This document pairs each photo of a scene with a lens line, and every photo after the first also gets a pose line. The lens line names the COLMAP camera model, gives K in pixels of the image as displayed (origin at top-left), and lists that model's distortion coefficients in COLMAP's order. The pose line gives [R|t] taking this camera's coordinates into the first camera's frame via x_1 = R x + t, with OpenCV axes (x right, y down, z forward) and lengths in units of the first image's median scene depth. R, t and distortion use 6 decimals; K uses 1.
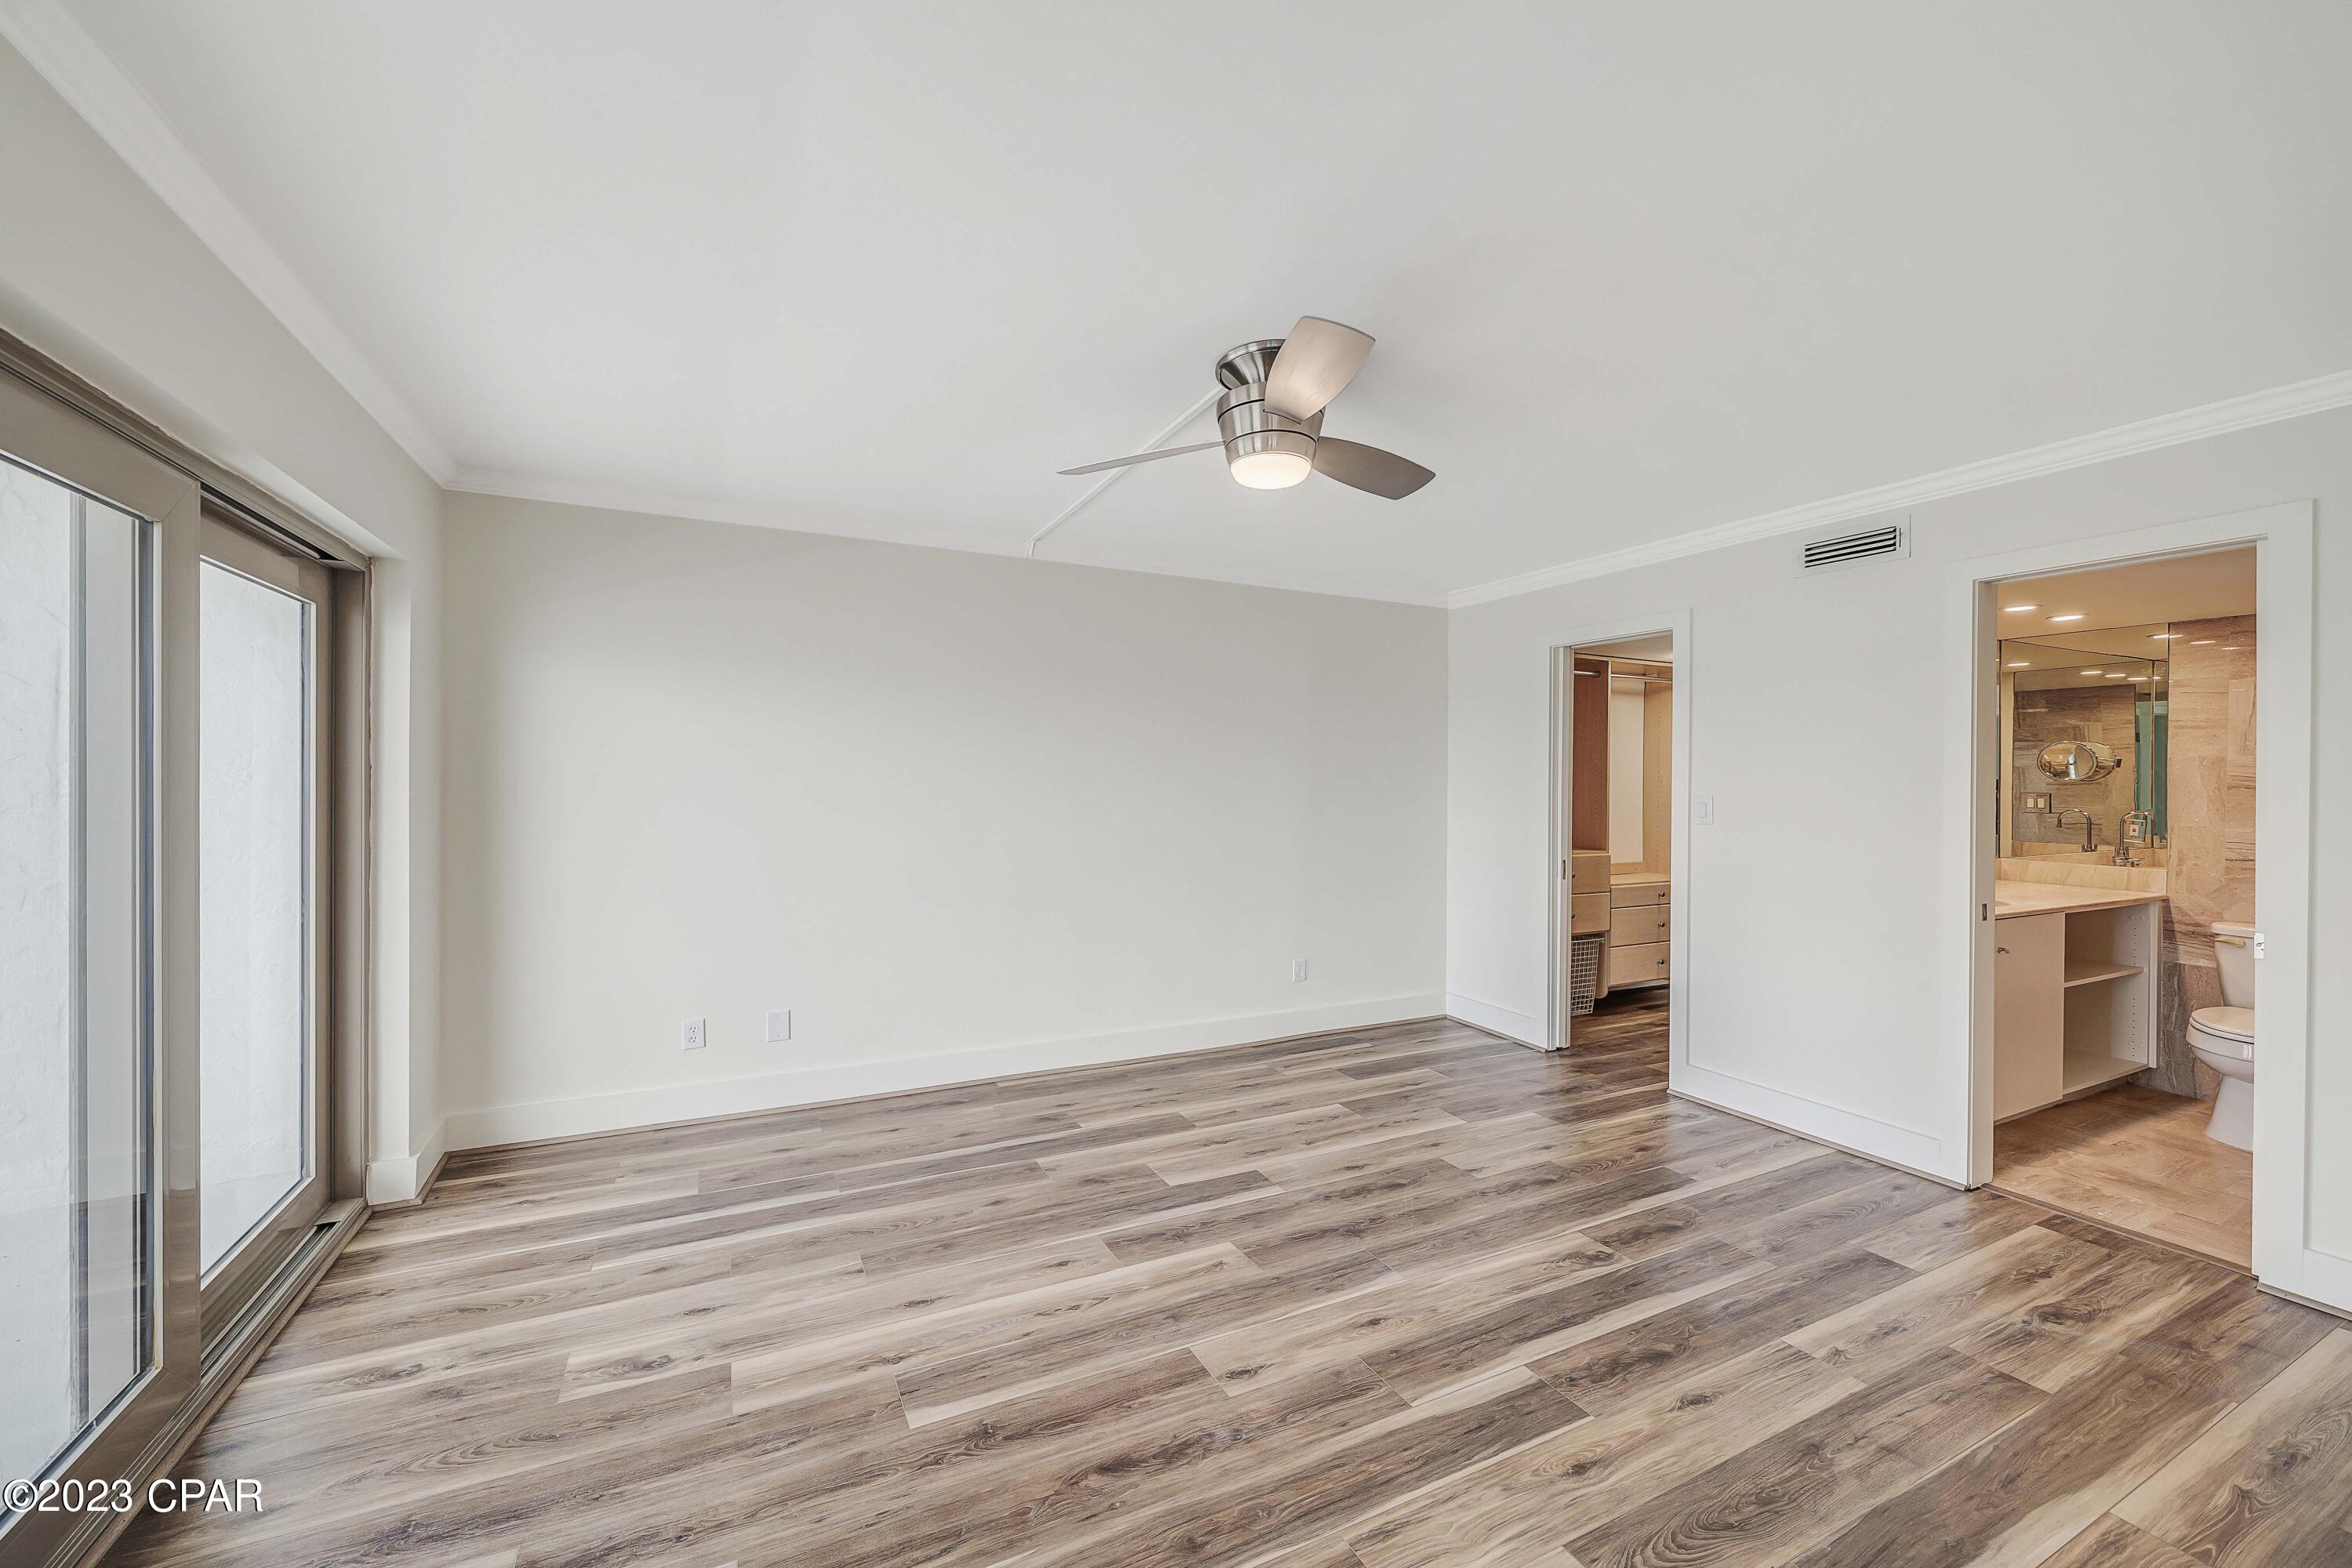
lens RADIAL K [[841.0, 0, 1099.0], [0, 841.0, 783.2], [0, 0, 1]] dist [0.000933, -0.000979]
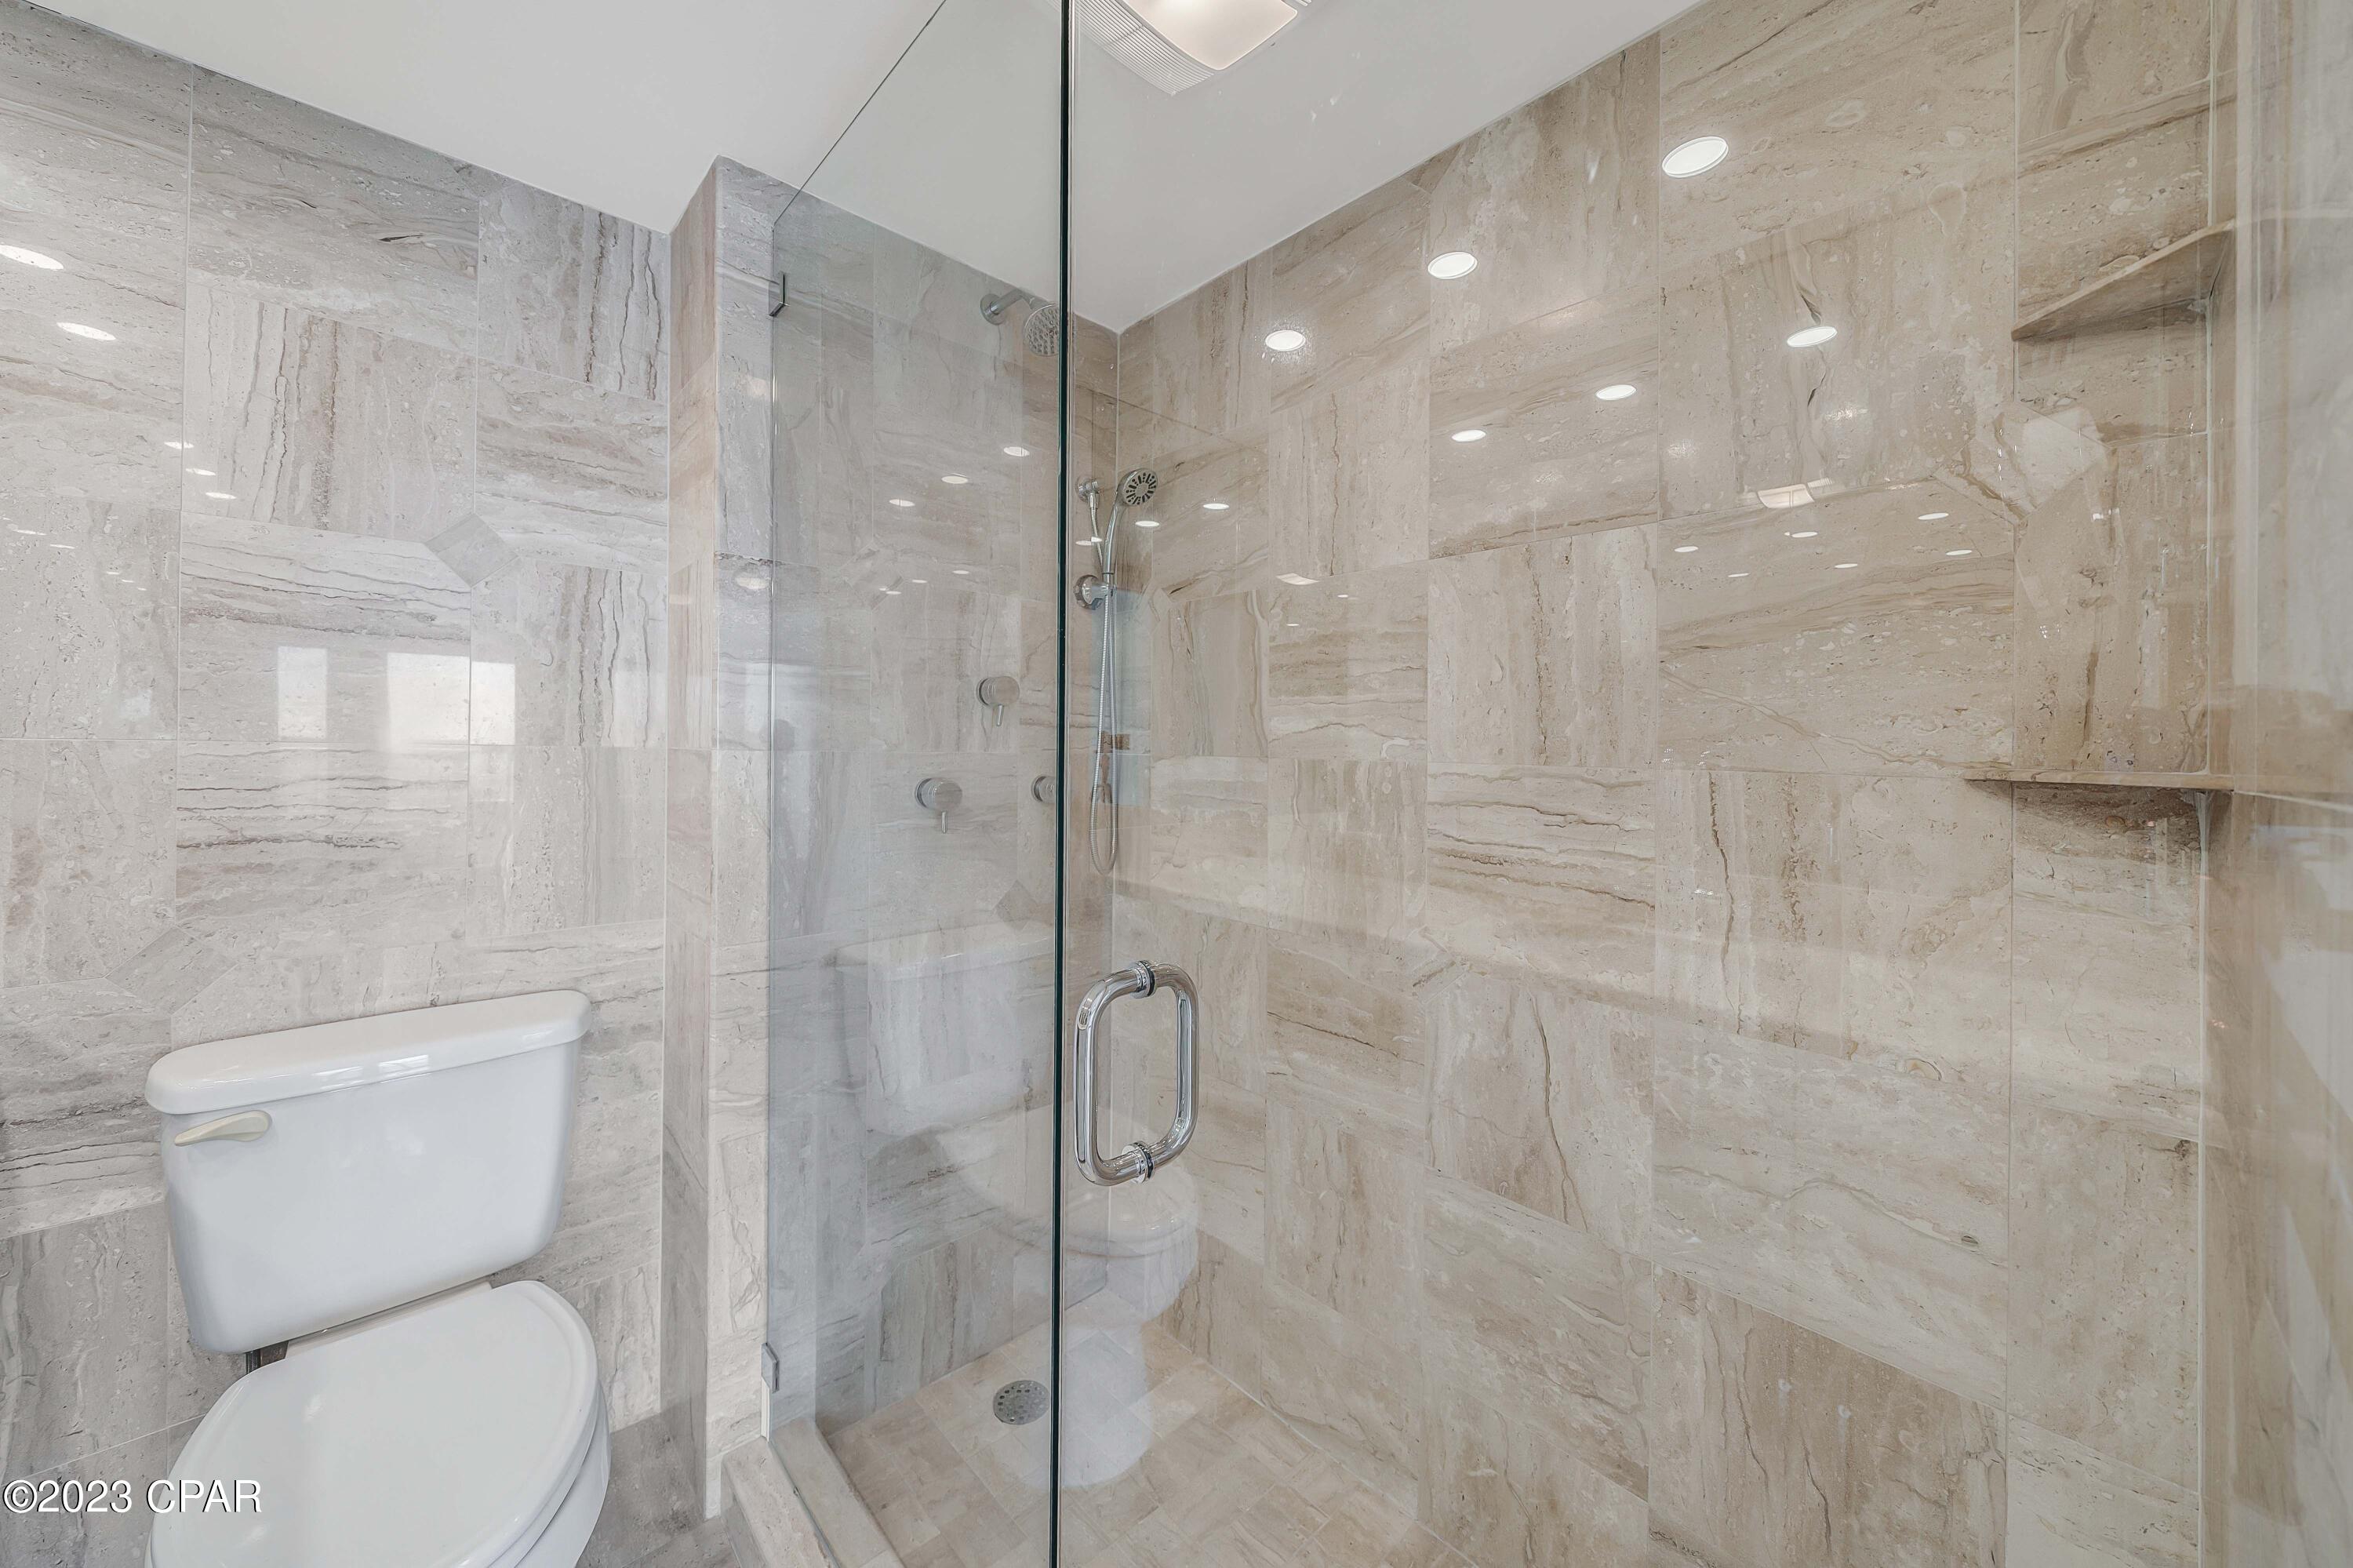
lens RADIAL K [[834.4, 0, 1134.1], [0, 834.4, 750.0], [0, 0, 1]] dist [0.001159, -0.001325]
pose [[-0.320957, -0.021959, 0.946839, 0.910619], [-0.006531, 0.999759, 0.020973, 0.045757], [-0.947071, 0.000548, -0.321023, 0.741366]]
